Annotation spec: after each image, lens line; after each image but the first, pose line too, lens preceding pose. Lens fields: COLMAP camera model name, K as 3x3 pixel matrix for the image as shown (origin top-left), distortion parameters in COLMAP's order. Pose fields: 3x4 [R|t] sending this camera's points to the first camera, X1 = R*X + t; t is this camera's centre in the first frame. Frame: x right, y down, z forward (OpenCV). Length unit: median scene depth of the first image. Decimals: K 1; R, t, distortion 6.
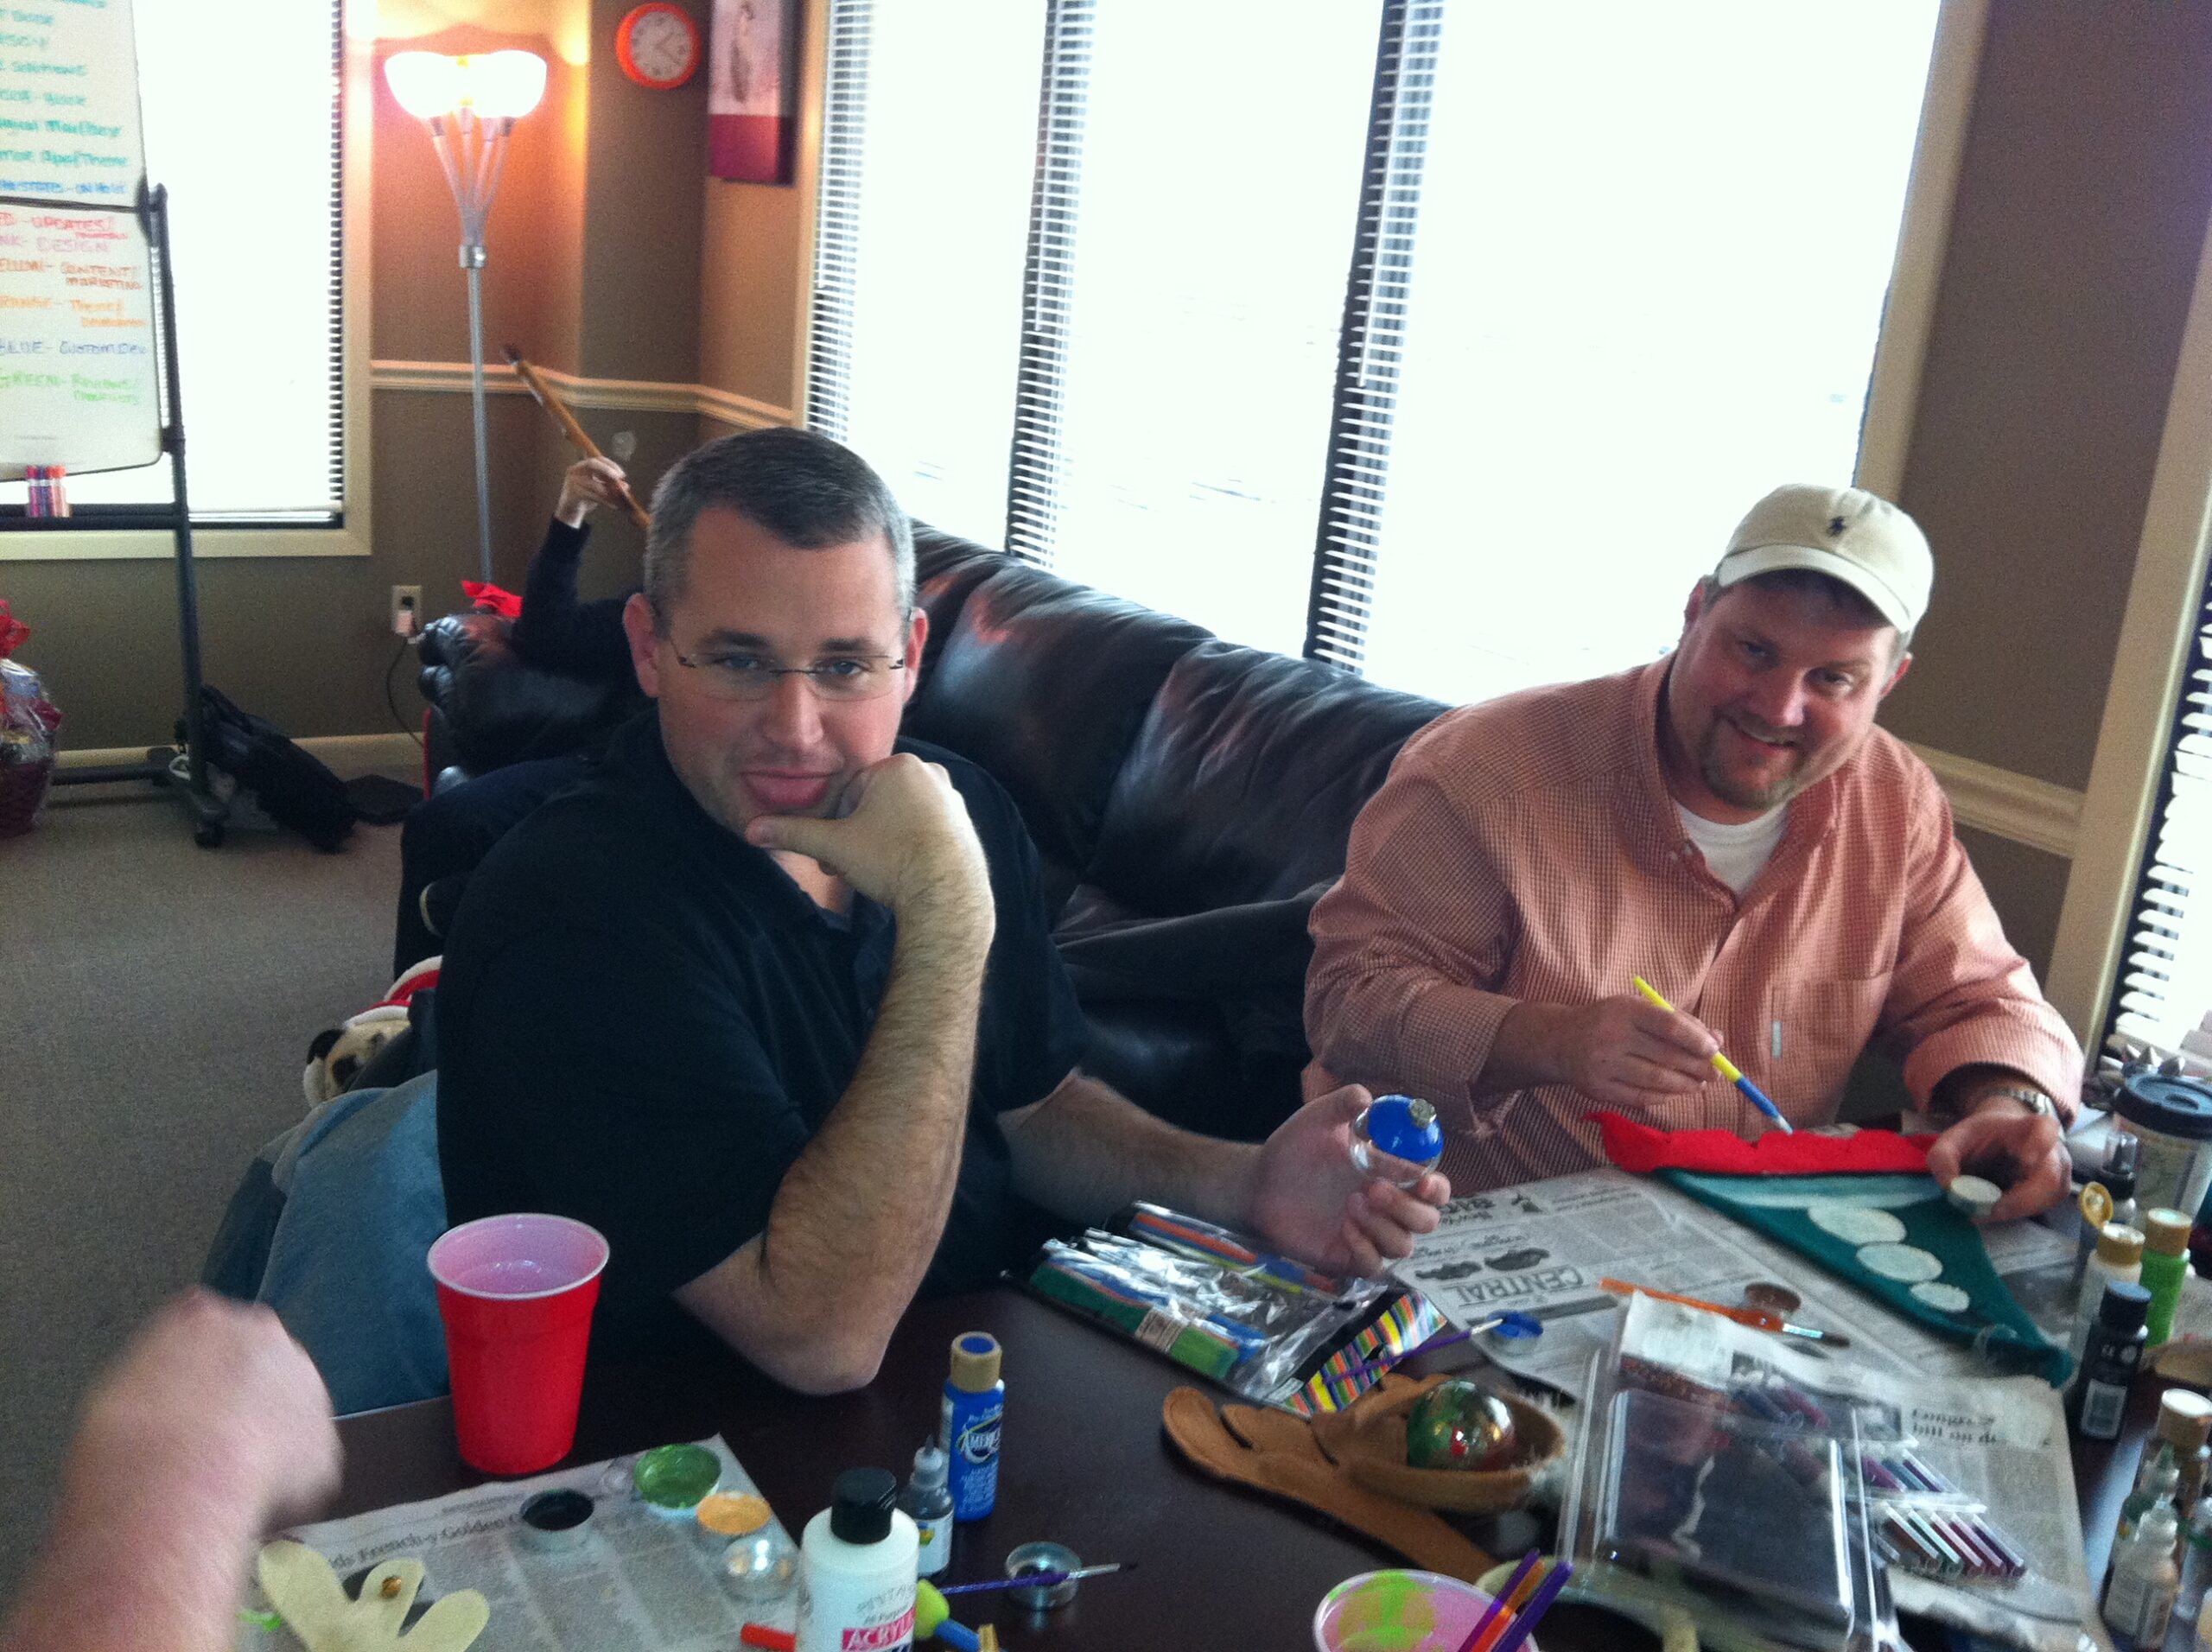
lens RADIAL K [[2043.5, 0, 1106.0], [0, 2043.5, 826.0], [0, 0, 1]] dist [0.180903, -0.608050]
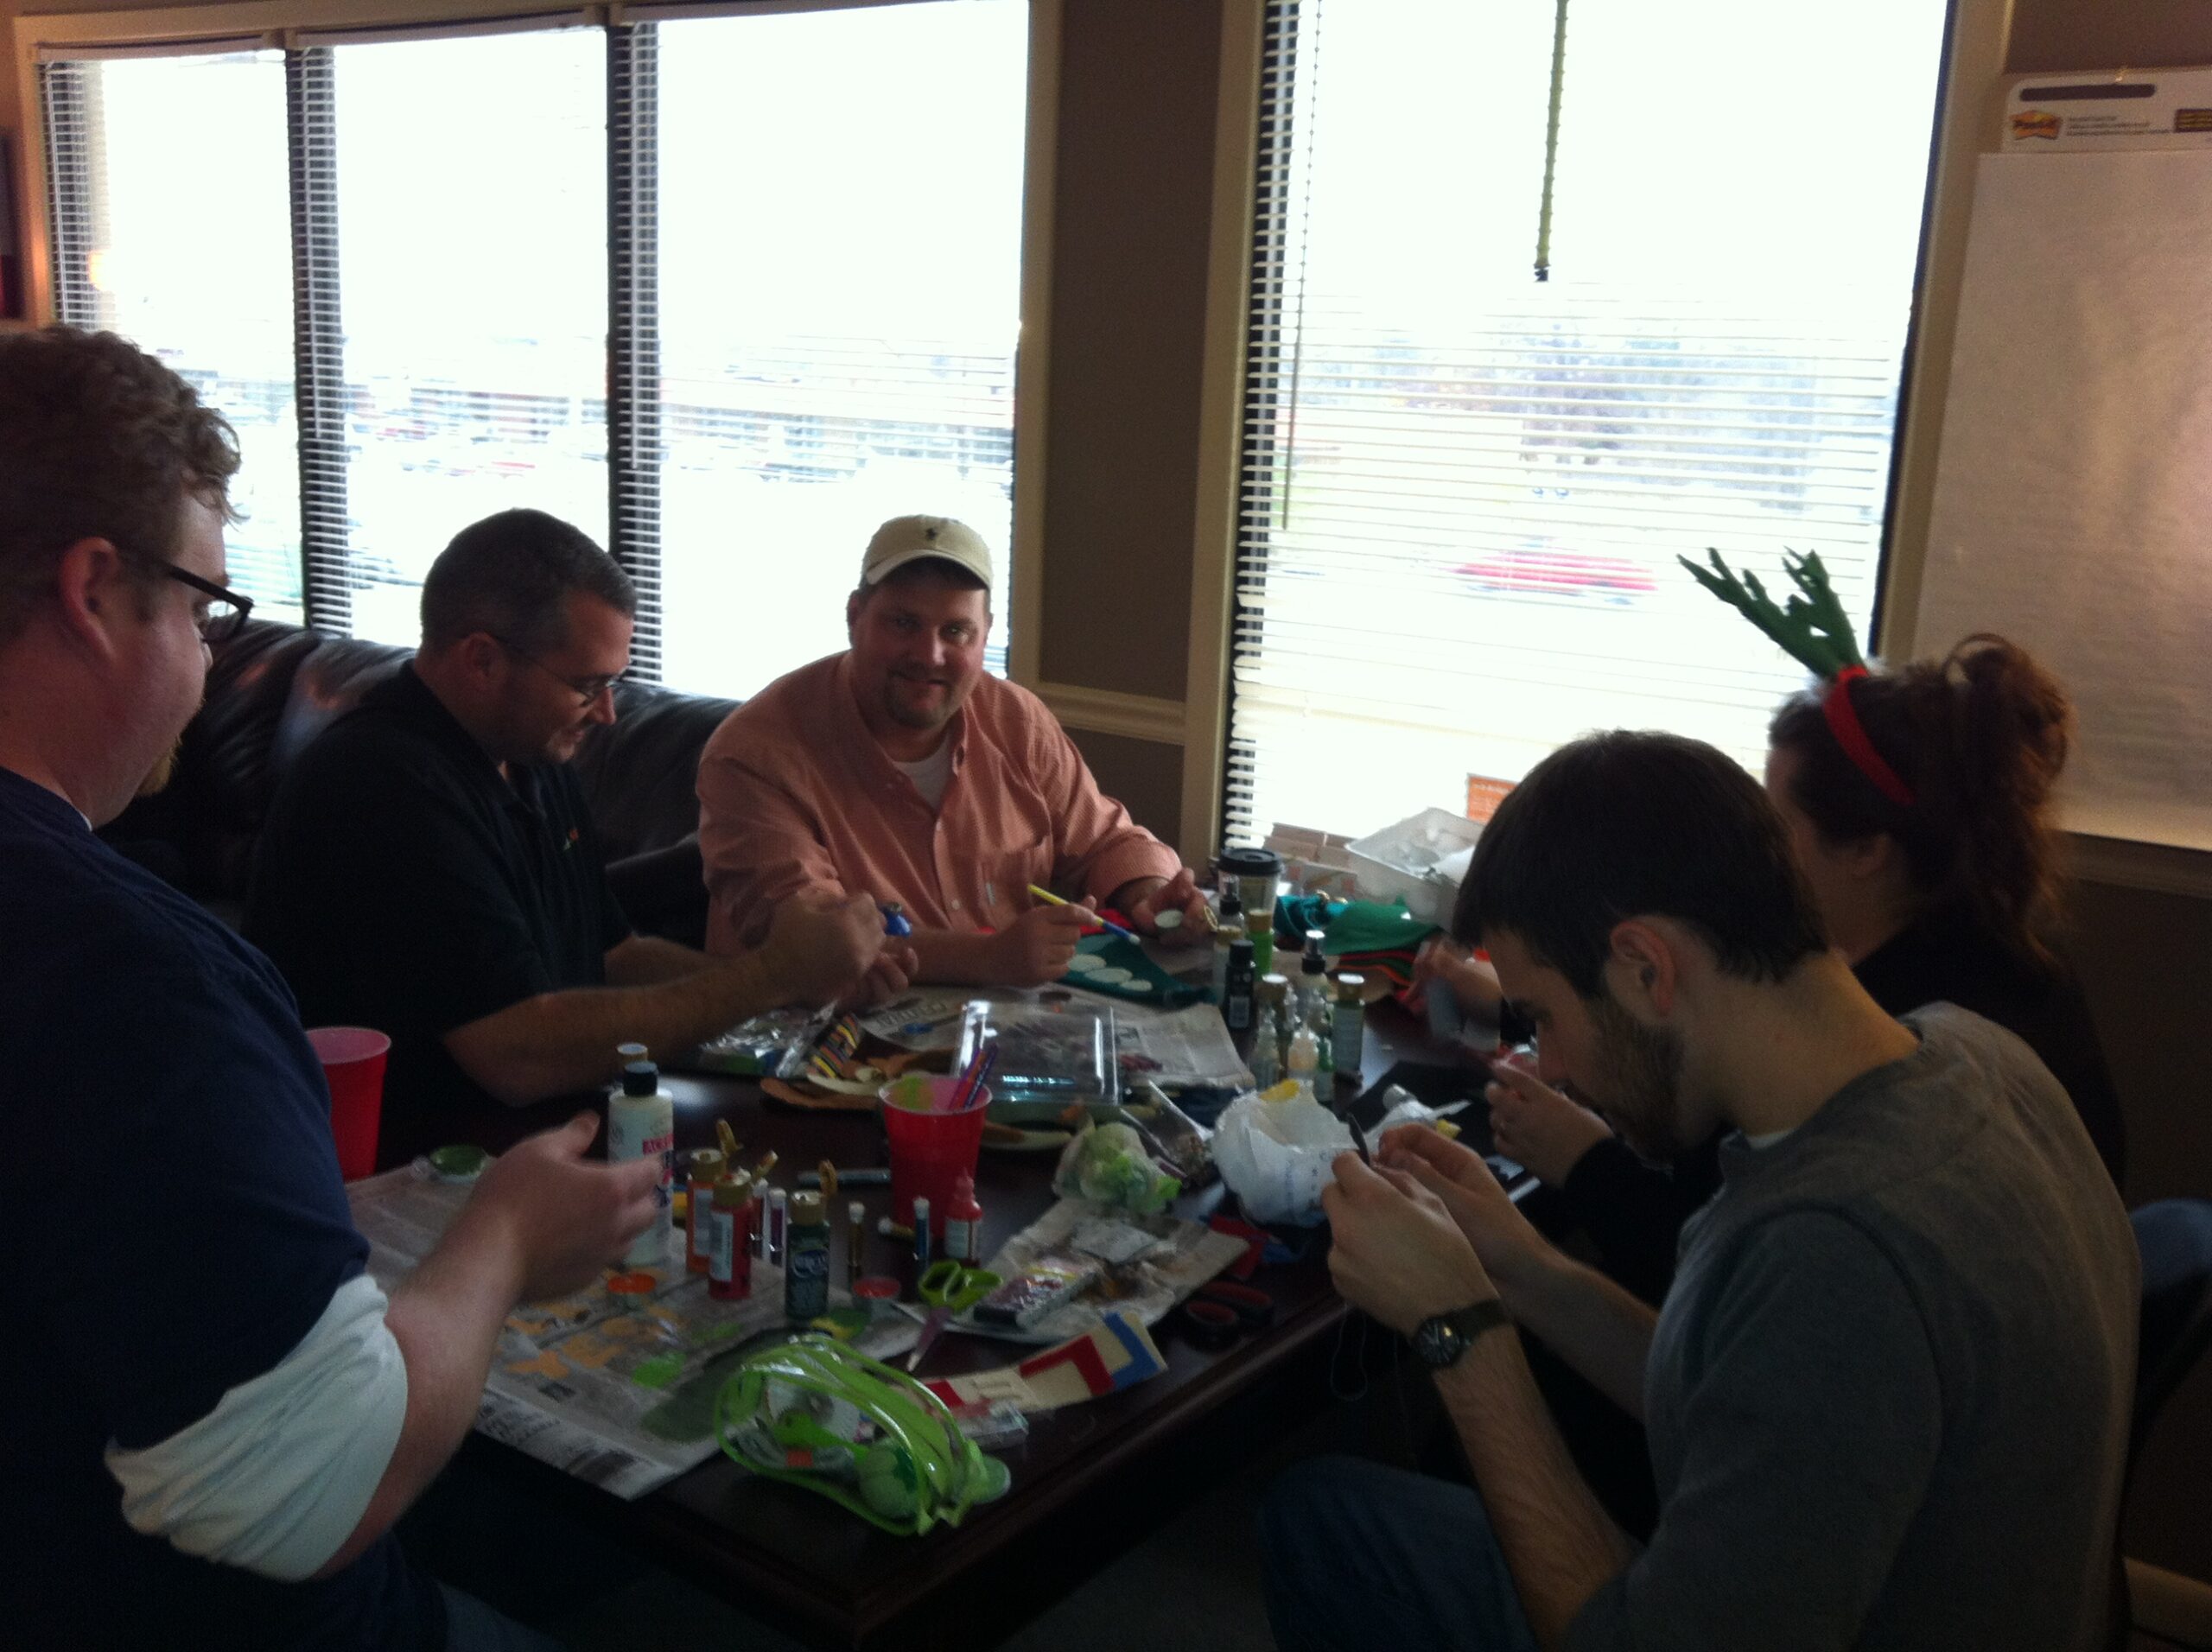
lens RADIAL K [[2085.1, 0, 1102.6], [0, 2085.1, 852.0], [0, 0, 1]] dist [0.042966, -0.134254]
pose [[0.913807, -0.133826, 0.383468, -0.140609], [0.141835, 0.989862, 0.007459, 0.053838], [-0.380579, 0.047573, 0.923524, -0.297178]]
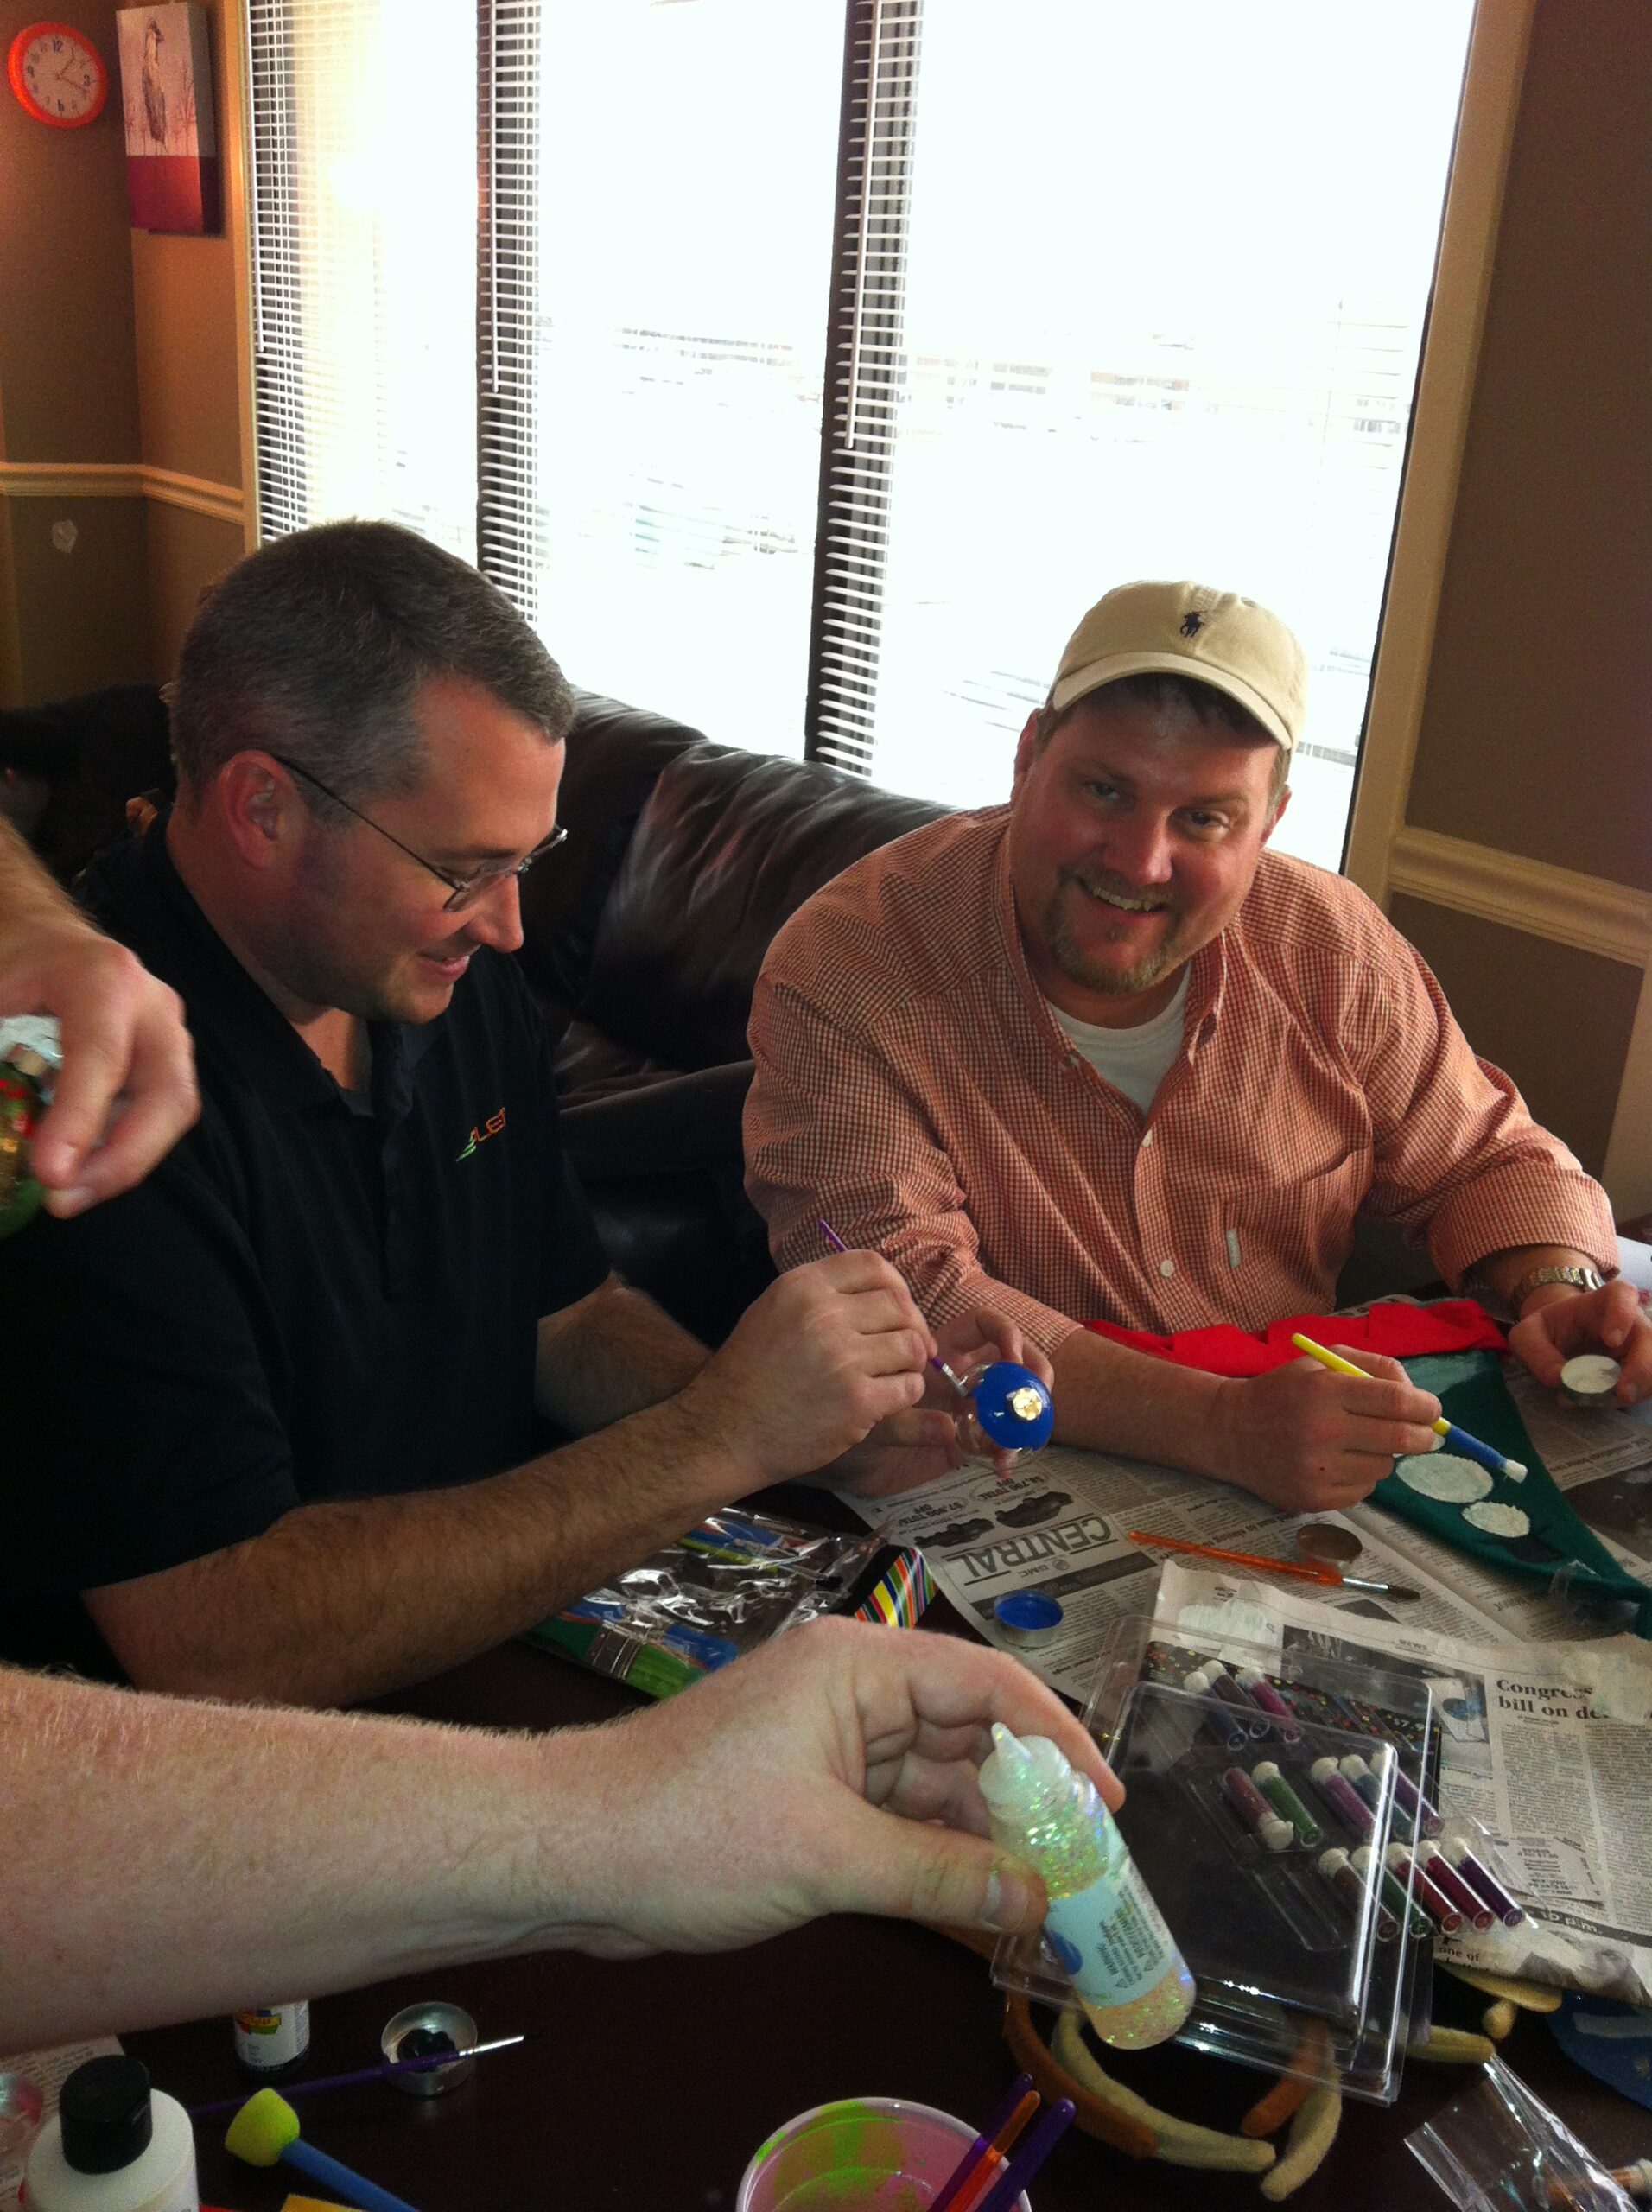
lens RADIAL K [[2078.2, 0, 818.1], [0, 2078.2, 1111.3], [0, 0, 1]] dist [0.016039, -0.054584]
pose [[0.995768, -0.057341, 0.071826, 0.030230], [0.049660, 0.993284, 0.104506, -0.025398], [-0.077336, -0.100496, 0.991927, 0.089864]]
